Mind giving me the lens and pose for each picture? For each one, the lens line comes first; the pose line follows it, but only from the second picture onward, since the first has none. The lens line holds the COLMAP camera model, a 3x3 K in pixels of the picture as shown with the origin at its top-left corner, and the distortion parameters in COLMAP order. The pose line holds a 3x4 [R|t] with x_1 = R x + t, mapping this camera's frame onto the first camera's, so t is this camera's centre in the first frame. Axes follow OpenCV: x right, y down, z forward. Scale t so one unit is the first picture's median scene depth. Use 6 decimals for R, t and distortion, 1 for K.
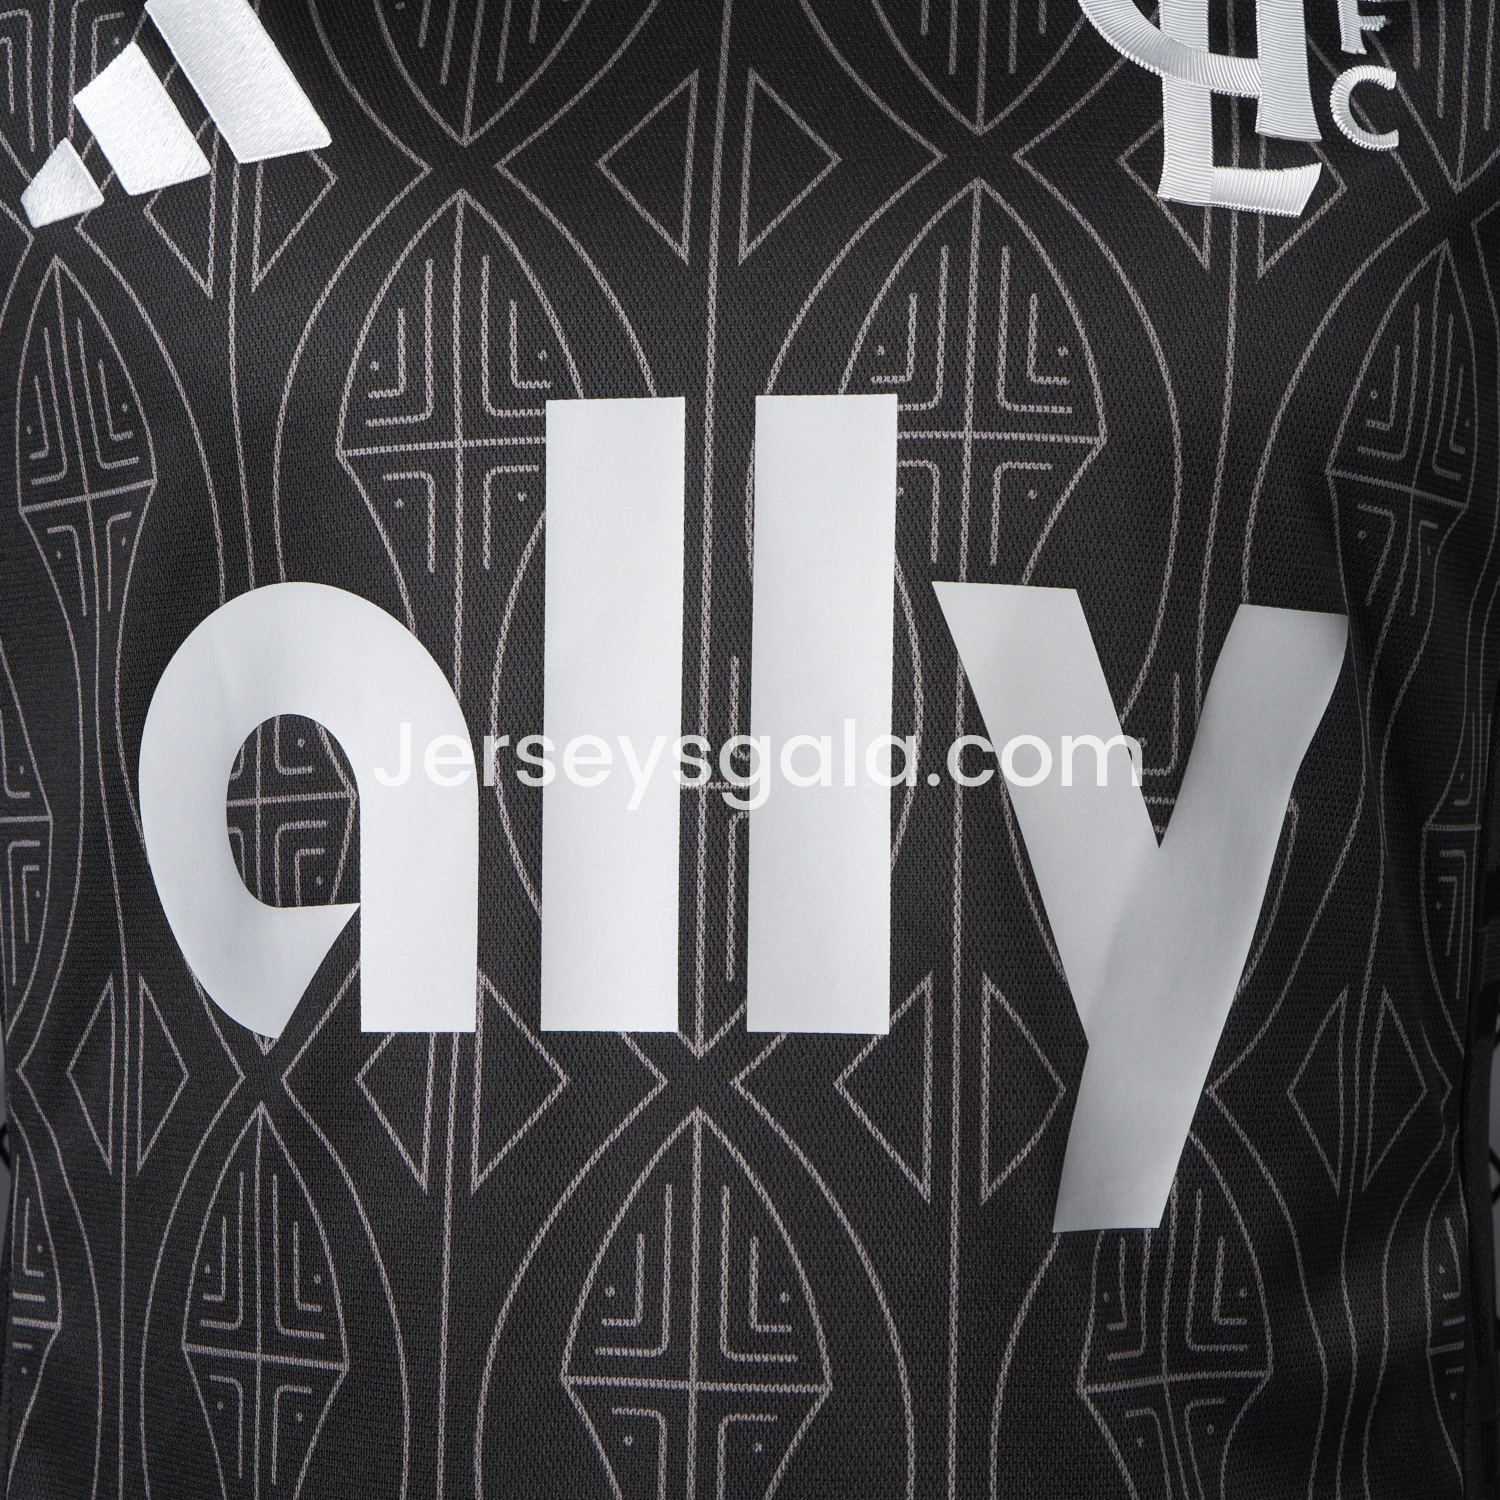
lens RADIAL K [[2712.1, 0, 724.1], [0, 2712.1, 698.5], [0, 0, 1]] dist [-0.005351, 0.000000]
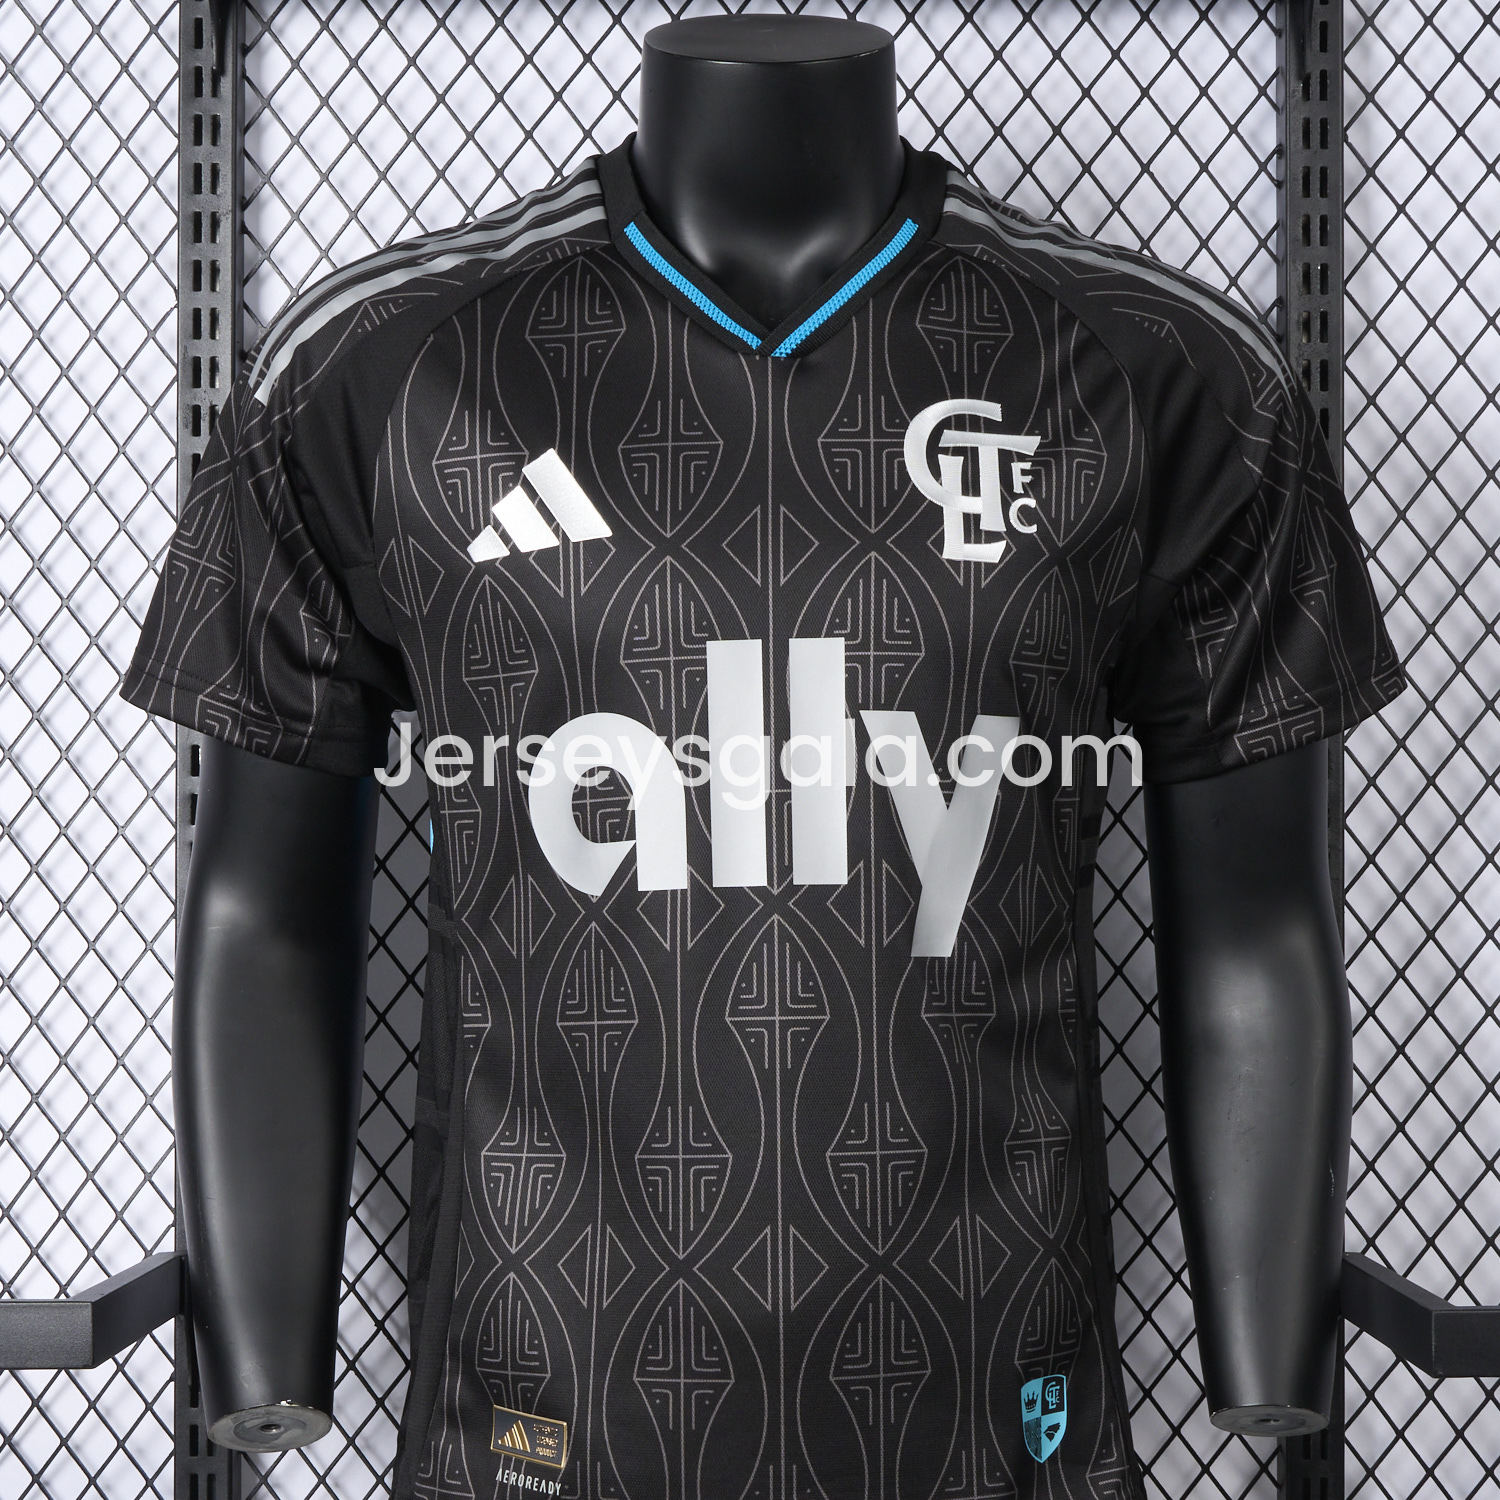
lens RADIAL K [[2923.6, 0, 749.4], [0, 2923.6, 762.9], [0, 0, 1]] dist [0.205450, 0.000000]
pose [[0.995143, -0.024299, 0.095392, -0.286509], [0.020804, 0.999081, 0.037463, -0.096483], [-0.096215, -0.035296, 0.994735, -1.718333]]
